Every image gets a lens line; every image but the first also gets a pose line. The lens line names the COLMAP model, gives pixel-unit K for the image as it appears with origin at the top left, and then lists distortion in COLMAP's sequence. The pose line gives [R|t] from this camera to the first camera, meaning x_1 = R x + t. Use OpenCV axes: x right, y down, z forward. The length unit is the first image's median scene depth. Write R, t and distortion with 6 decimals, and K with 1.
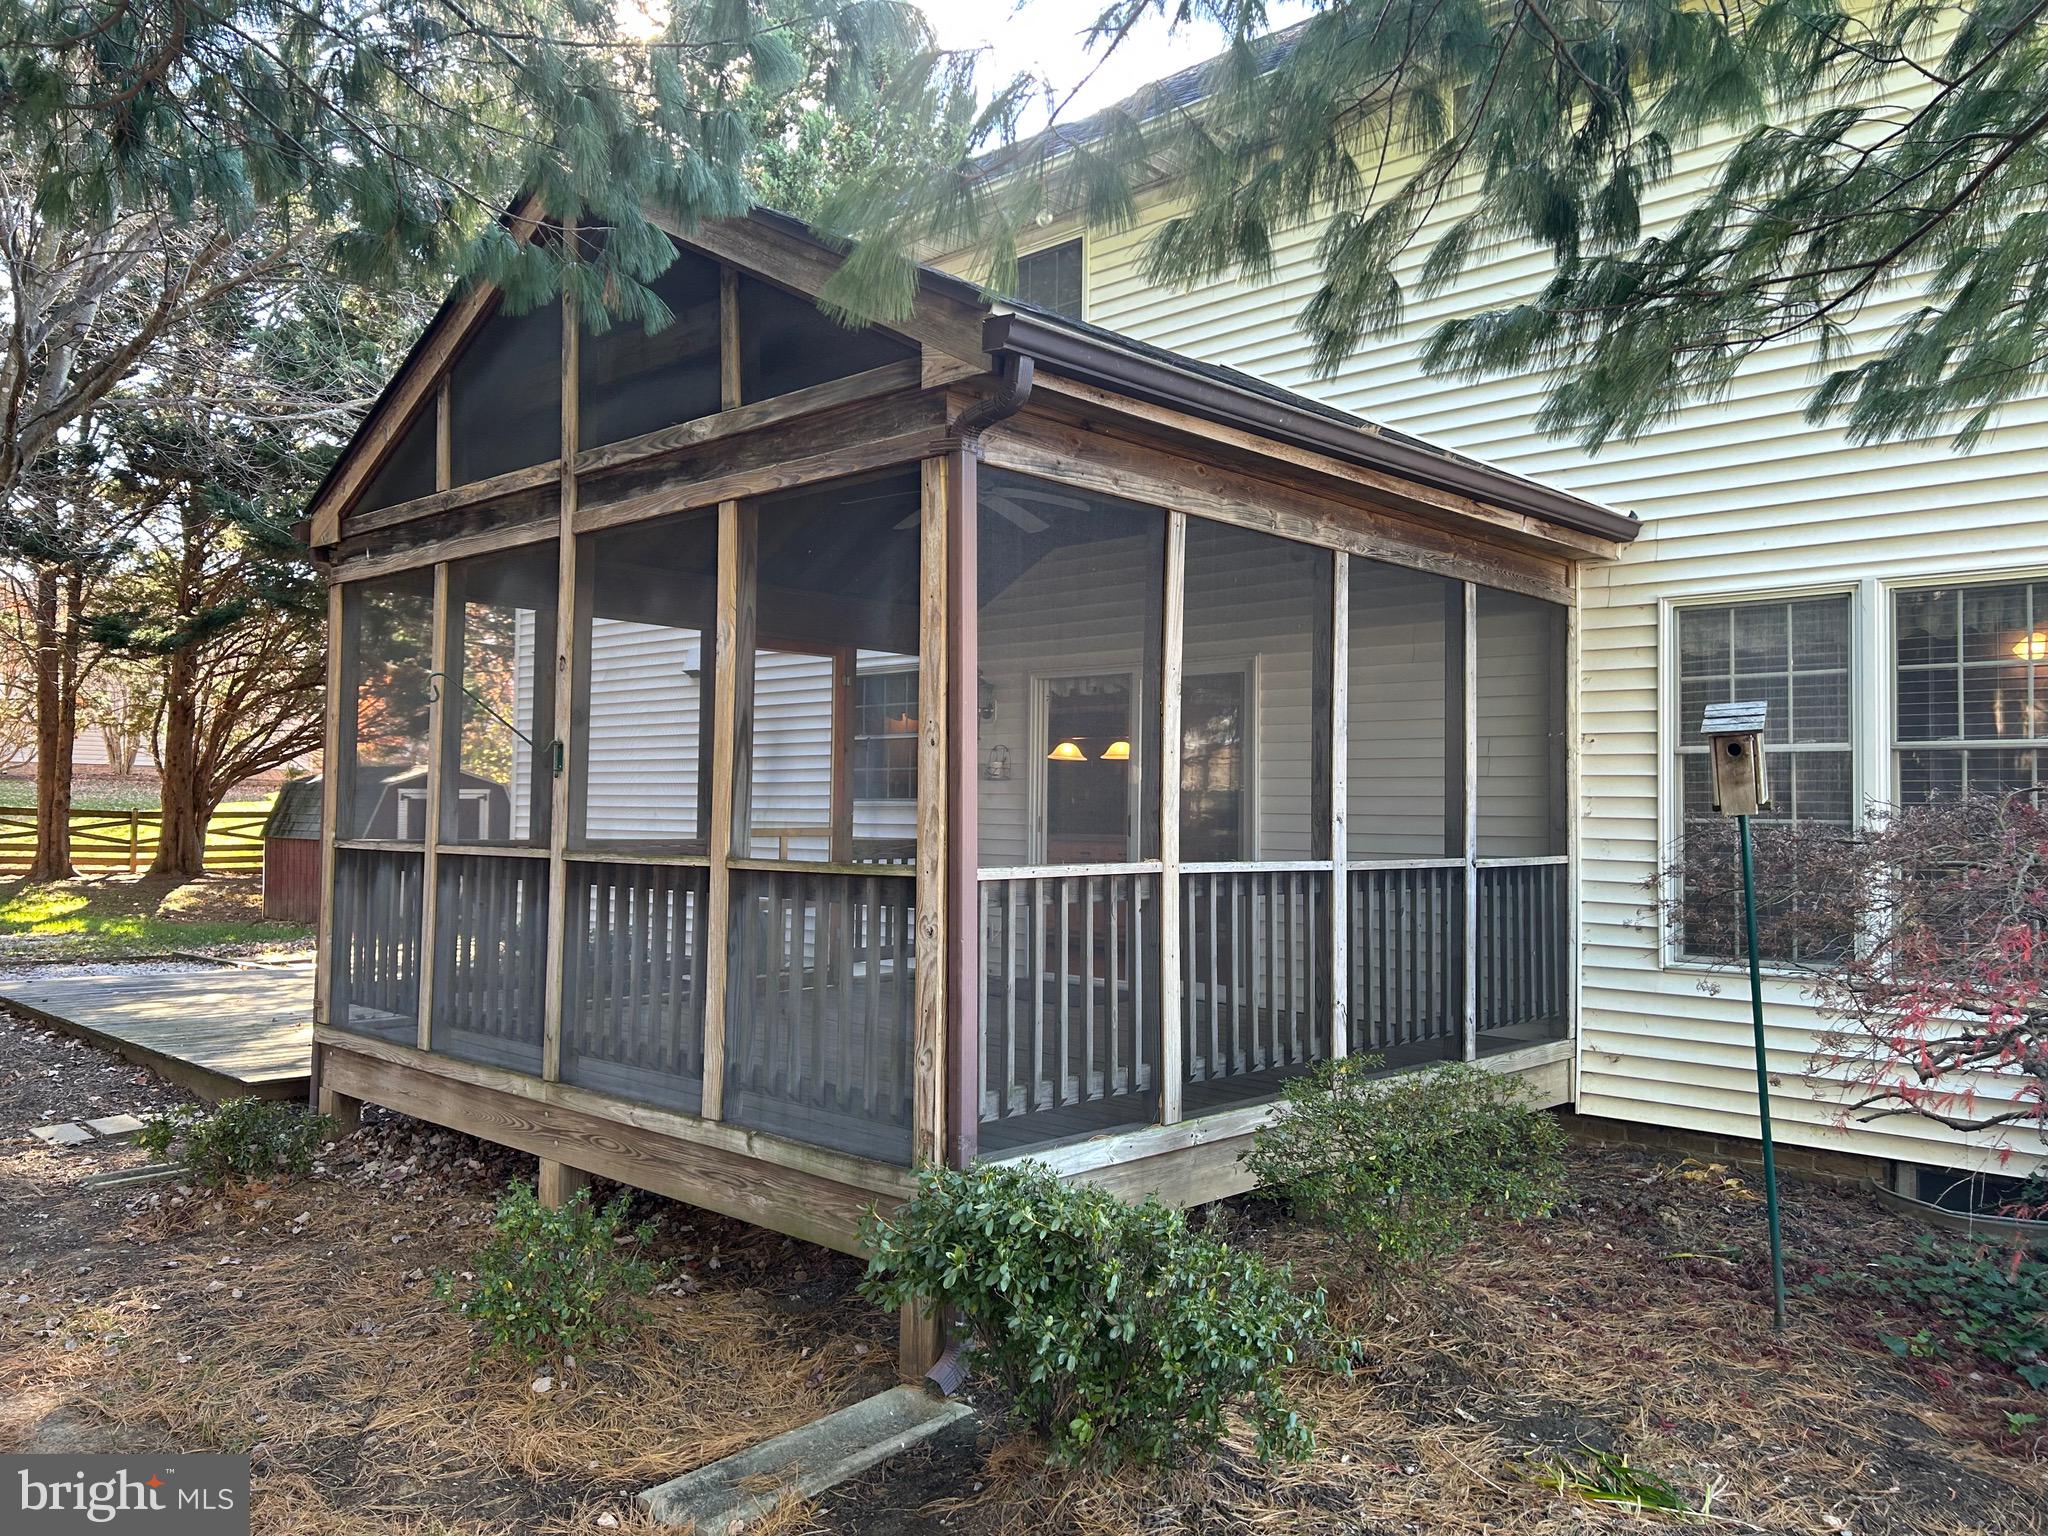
lens RADIAL K [[1539.4, 0, 1009.5], [0, 1539.4, 757.7], [0, 0, 1]] dist [0.060901, -0.066947]
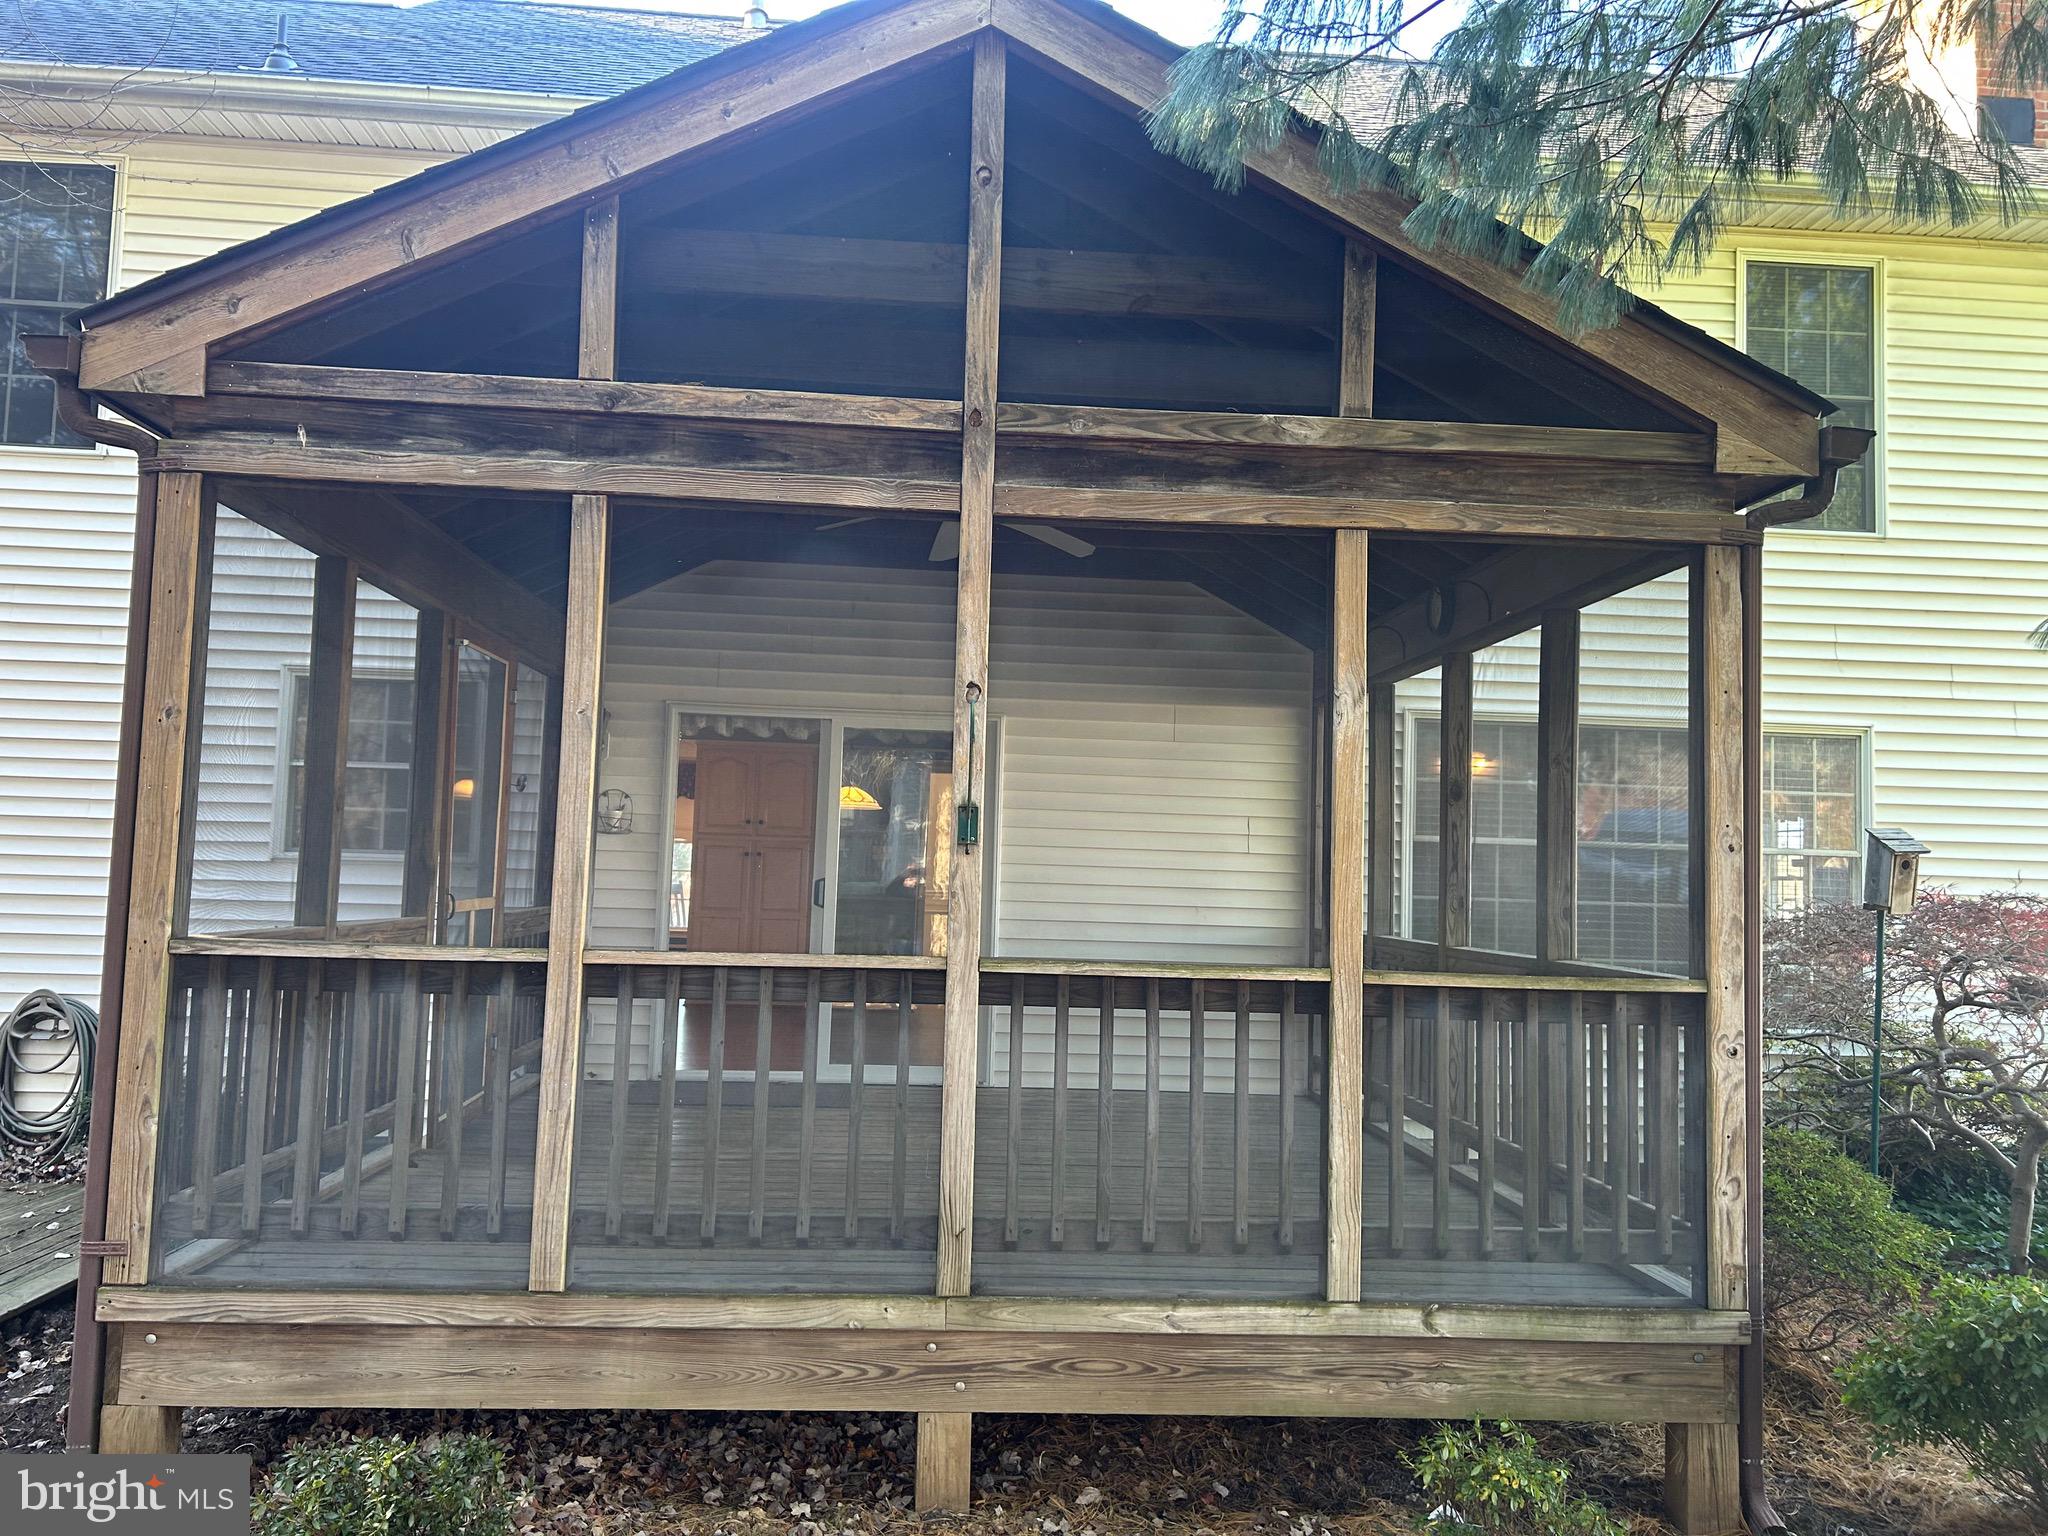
lens RADIAL K [[1539.4, 0, 1020.9], [0, 1539.4, 771.3], [0, 0, 1]] dist [0.060901, -0.066947]
pose [[0.676038, 0.055576, 0.734768, -0.848667], [-0.048512, 0.998345, -0.030878, -0.005176], [-0.735268, -0.014770, 0.677616, 0.548558]]
